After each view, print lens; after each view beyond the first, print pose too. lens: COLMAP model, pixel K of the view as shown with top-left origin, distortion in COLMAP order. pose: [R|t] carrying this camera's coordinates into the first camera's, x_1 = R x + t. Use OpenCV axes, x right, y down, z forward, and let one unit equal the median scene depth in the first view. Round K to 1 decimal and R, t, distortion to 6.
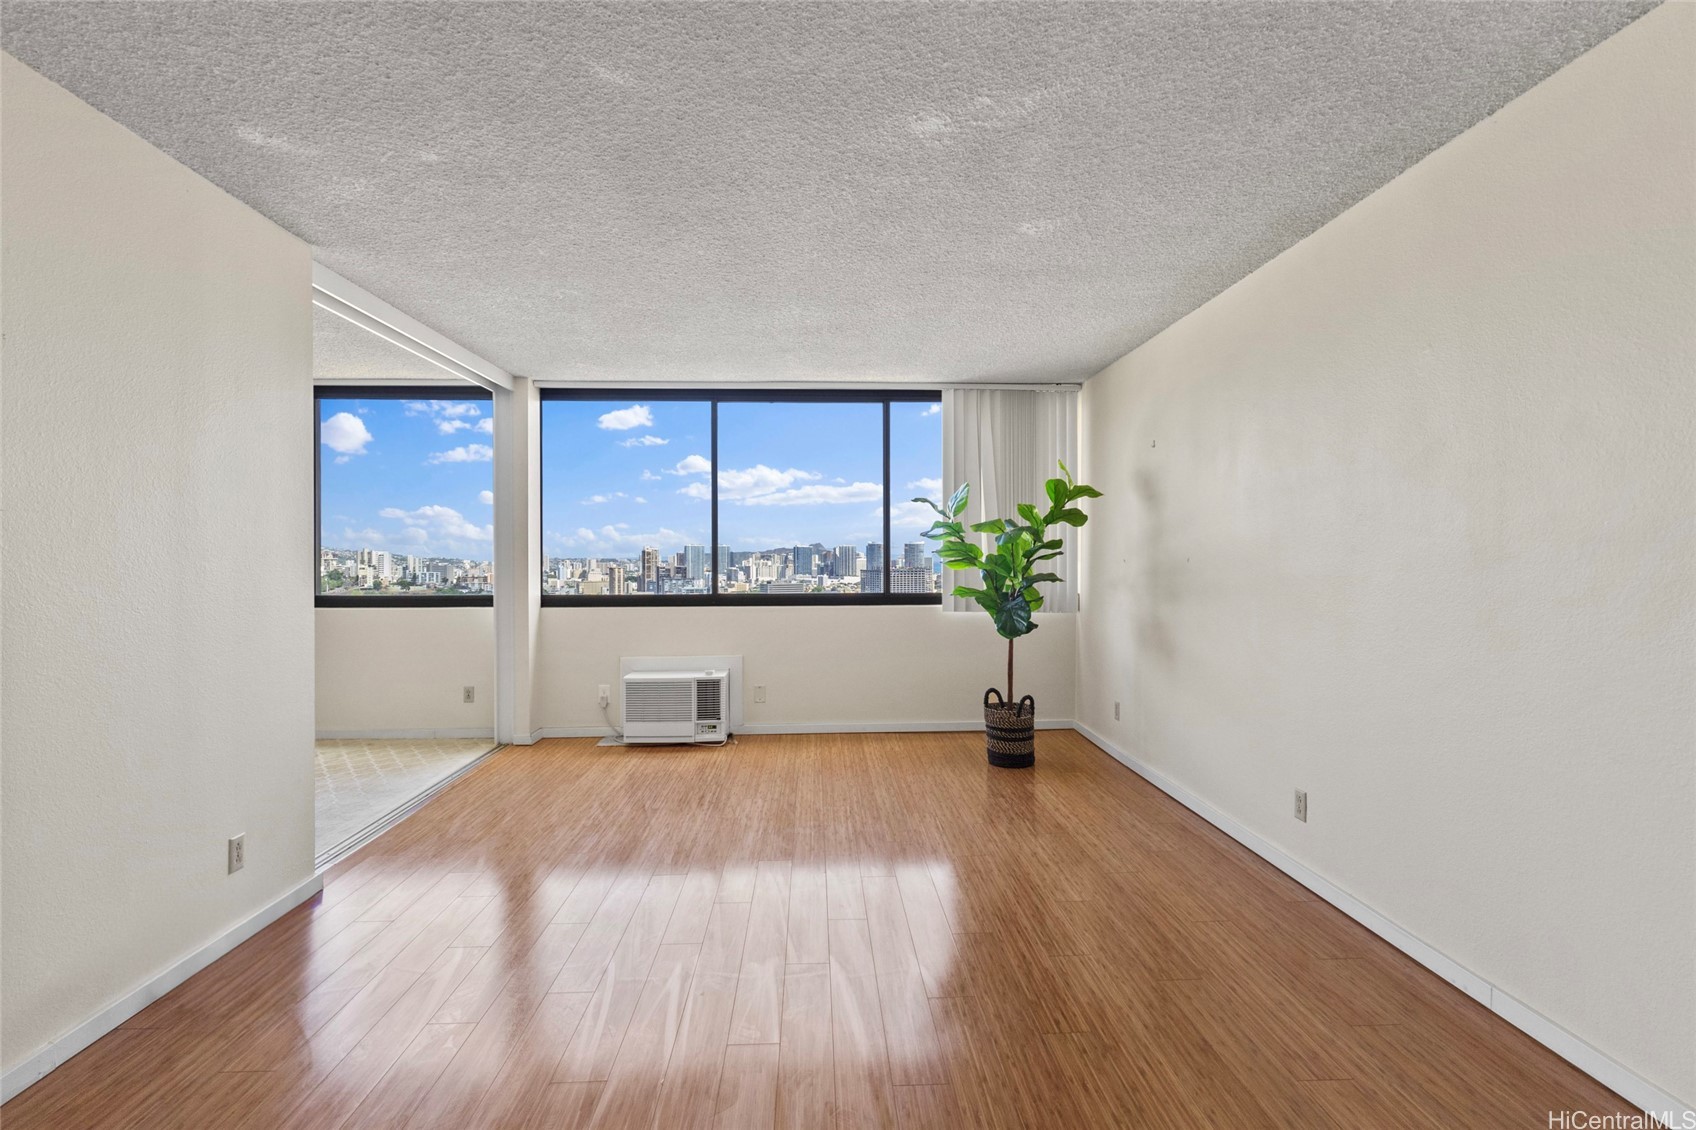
lens RADIAL K [[787.2, 0, 846.0], [0, 787.2, 559.6], [0, 0, 1]] dist [-0.000904, 0.000698]
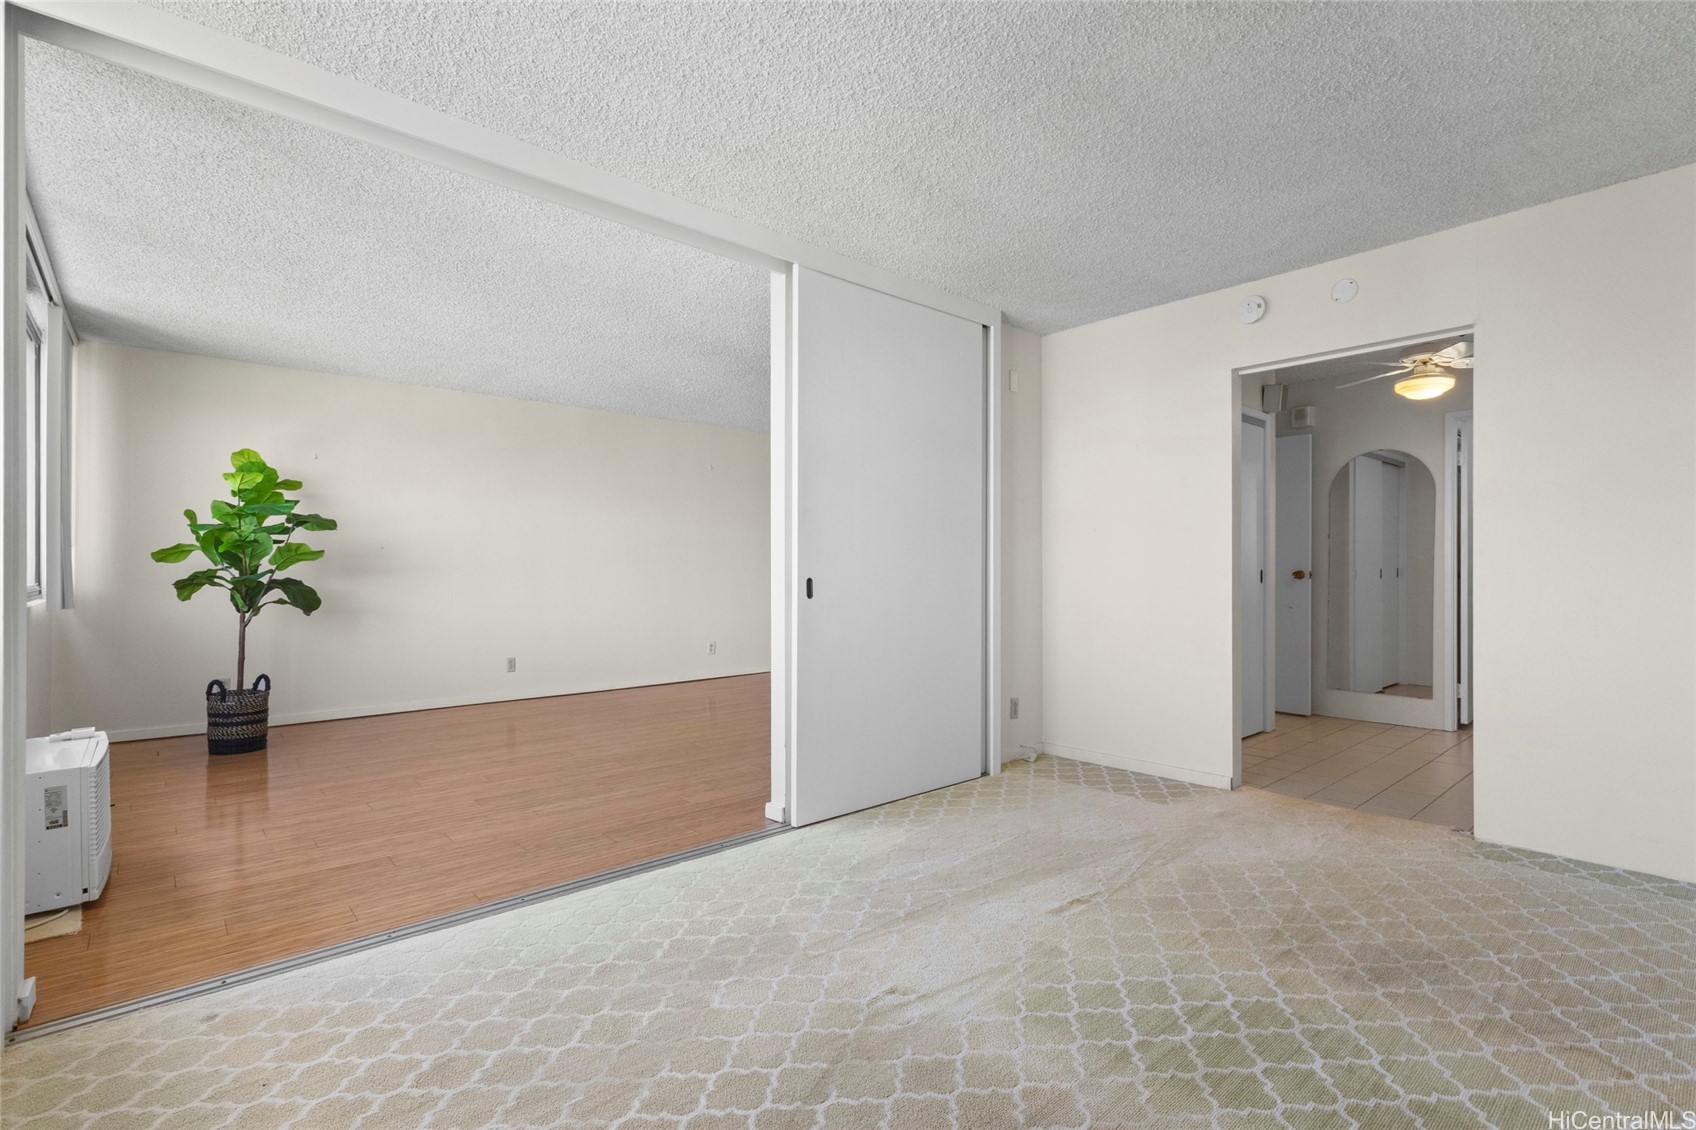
lens RADIAL K [[784.1, 0, 848.0], [0, 784.1, 565.0], [0, 0, 1]] dist [0.002966, 0.000726]
pose [[-0.631259, 0.005239, 0.775555, -1.041485], [0.004197, 0.999986, -0.003340, 0.035139], [-0.775561, 0.001146, -0.631272, 1.042793]]
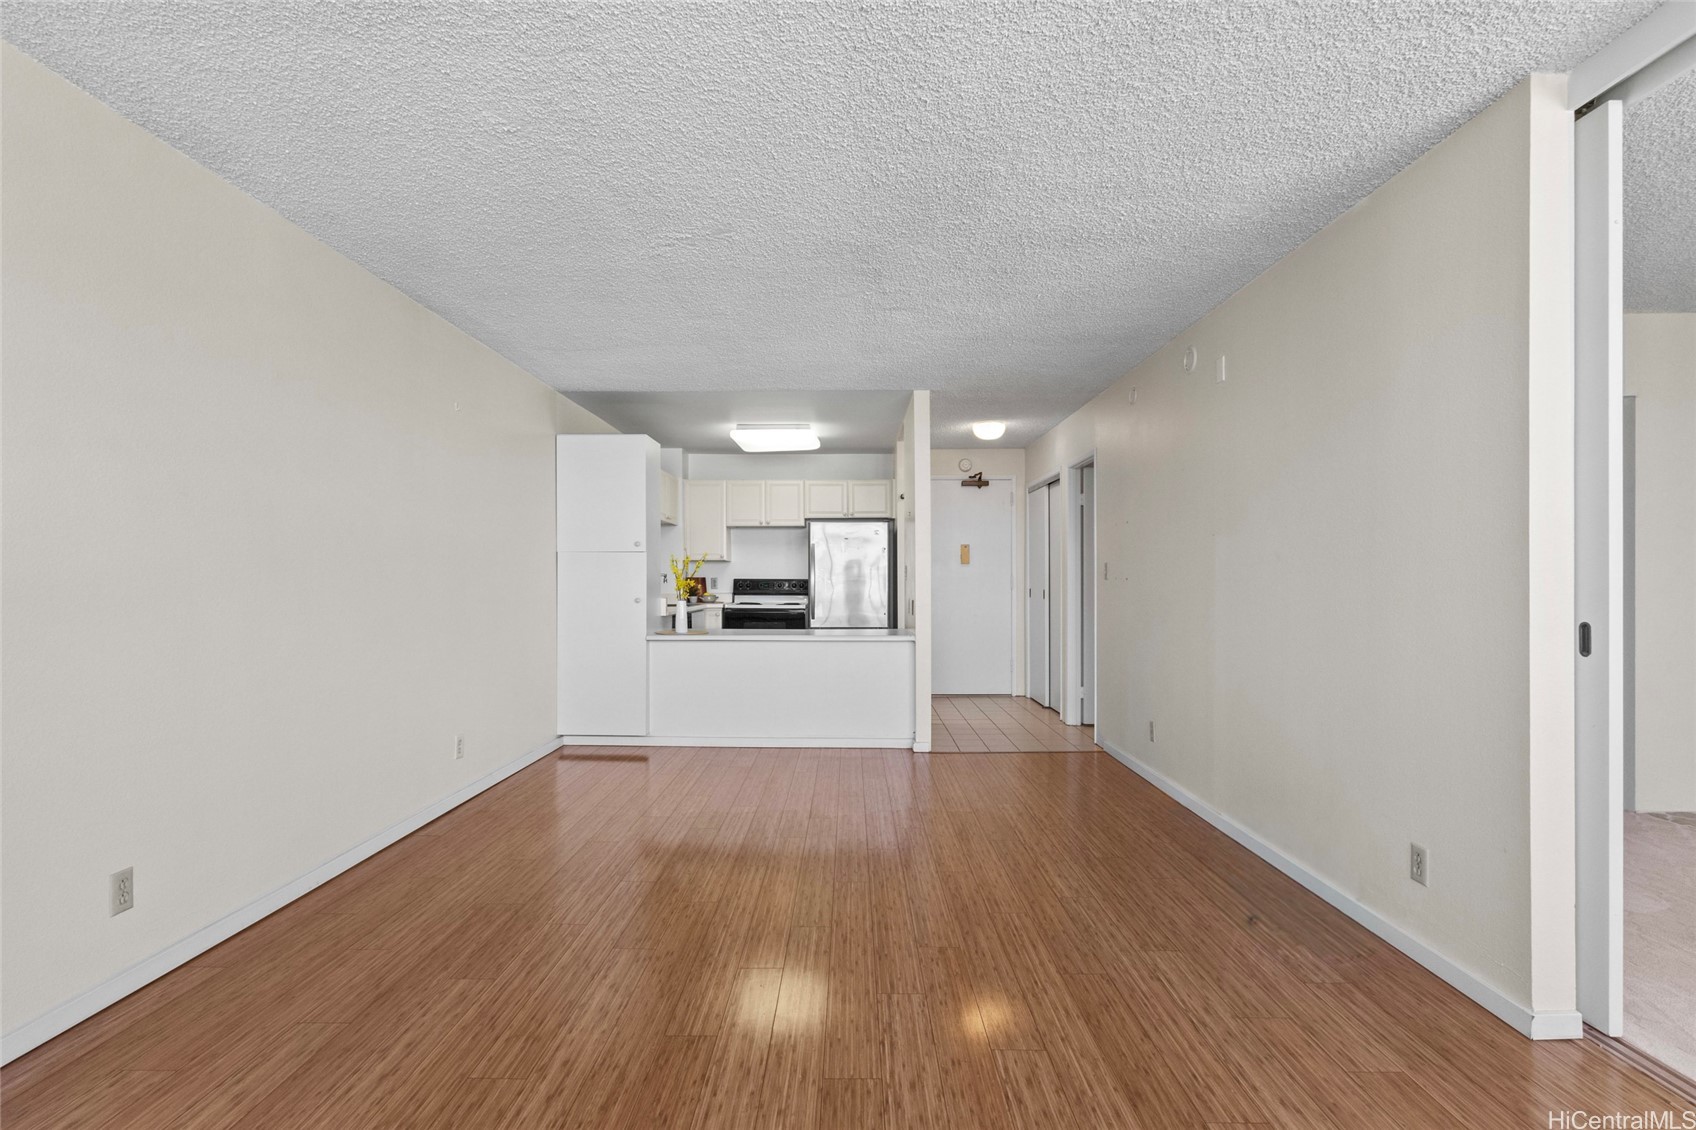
lens RADIAL K [[787.2, 0, 846.0], [0, 787.2, 559.6], [0, 0, 1]] dist [-0.000904, 0.000698]
pose [[-0.998833, 0.005142, 0.048019, -0.078857], [0.003919, 0.999666, -0.025526, 0.018404], [-0.048134, -0.025308, -0.998520, 1.088711]]
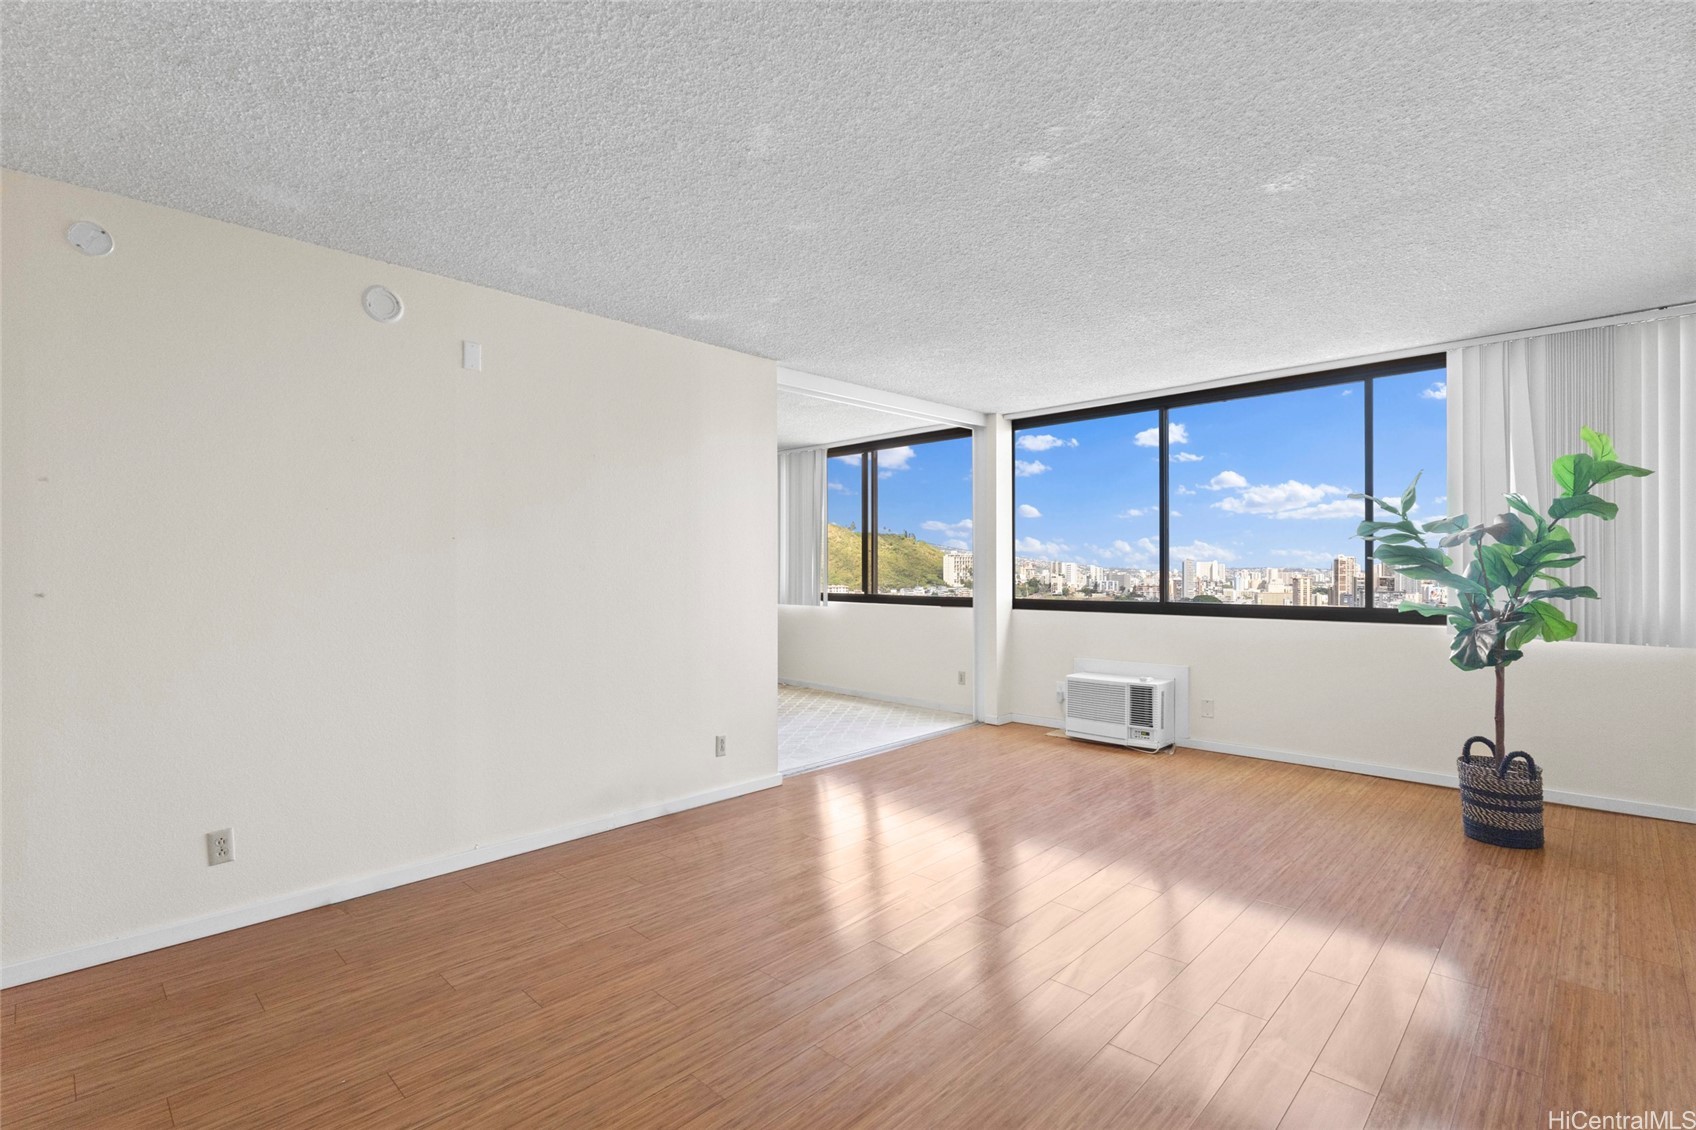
lens RADIAL K [[784.1, 0, 848.0], [0, 784.1, 565.0], [0, 0, 1]] dist [0.002966, 0.000726]
pose [[0.690159, -0.002624, -0.723653, 0.327182], [-0.001228, 0.999988, -0.004797, 0.002119], [0.723657, 0.004200, 0.690147, 0.033506]]
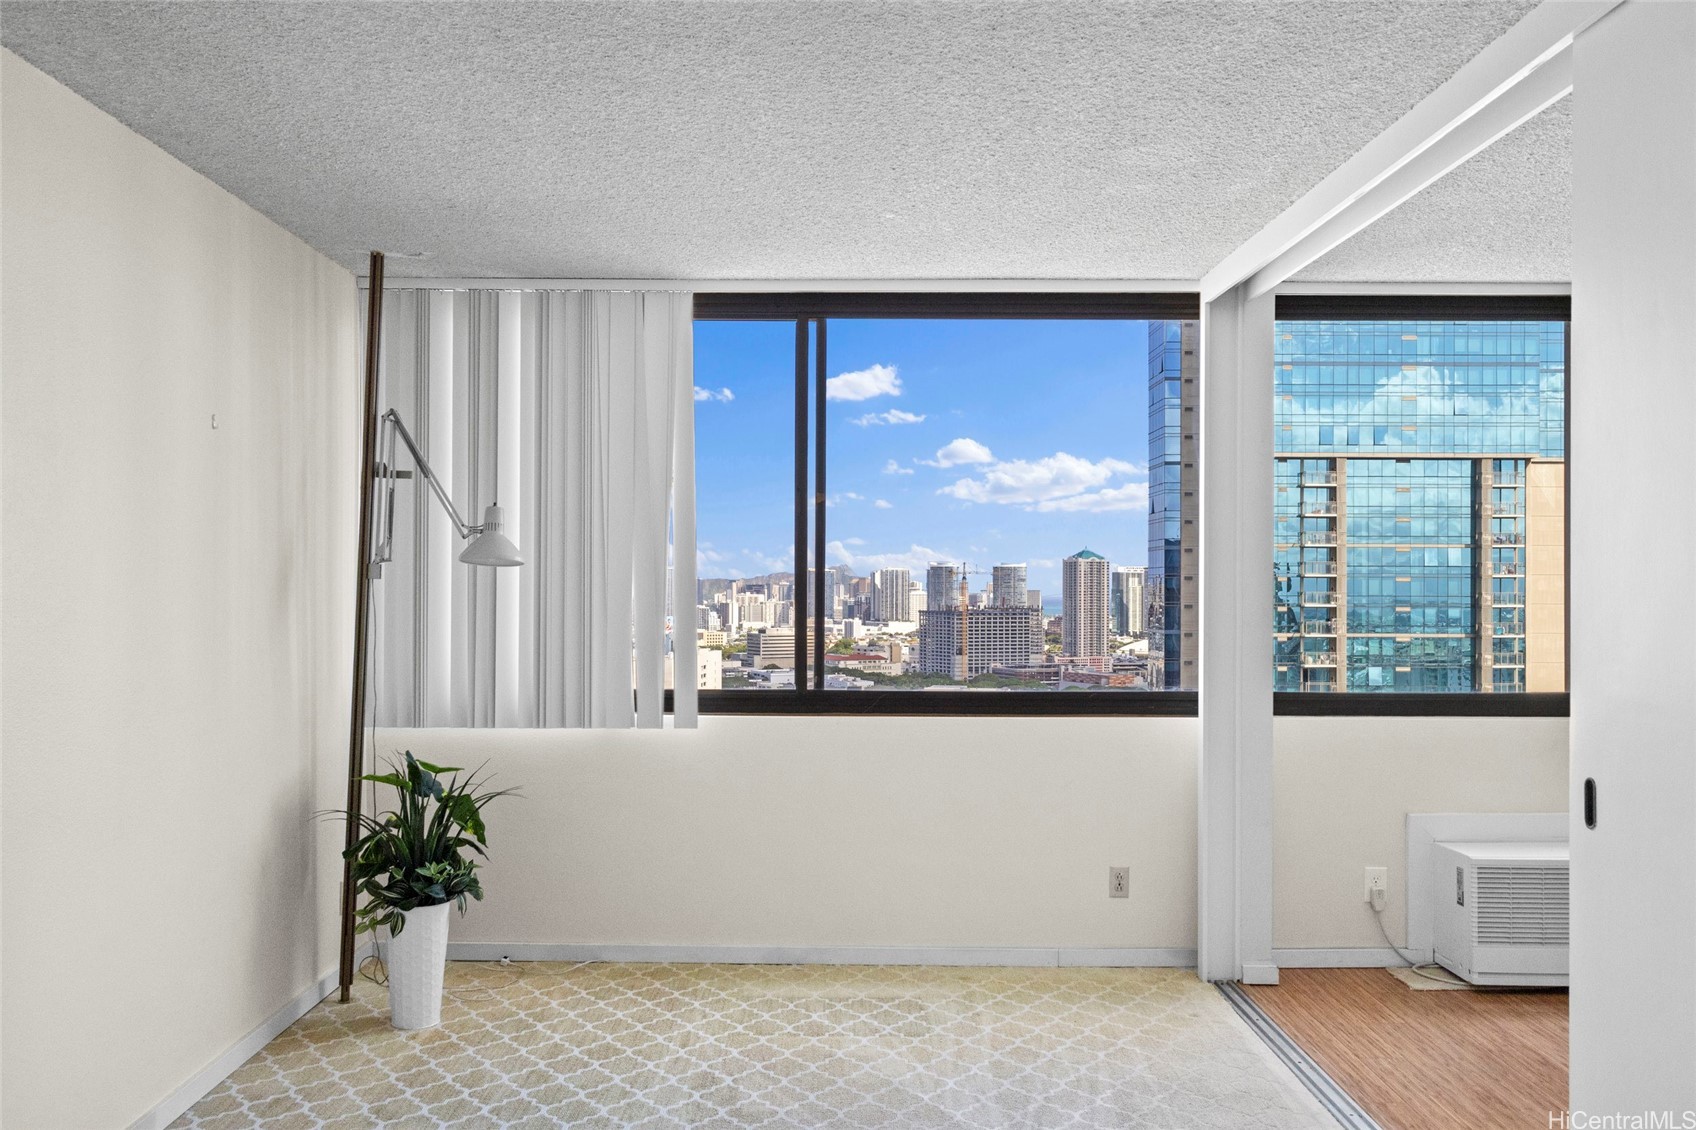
lens RADIAL K [[1349.2, 0, 848.0], [0, 1349.2, 565.0], [0, 0, 1]] dist [-0.004518, -0.001598]
pose [[0.999384, 0.005299, -0.034701, -0.728818], [-0.006011, 0.999773, -0.020437, -0.022573], [0.034585, 0.020633, 0.999189, 0.113536]]
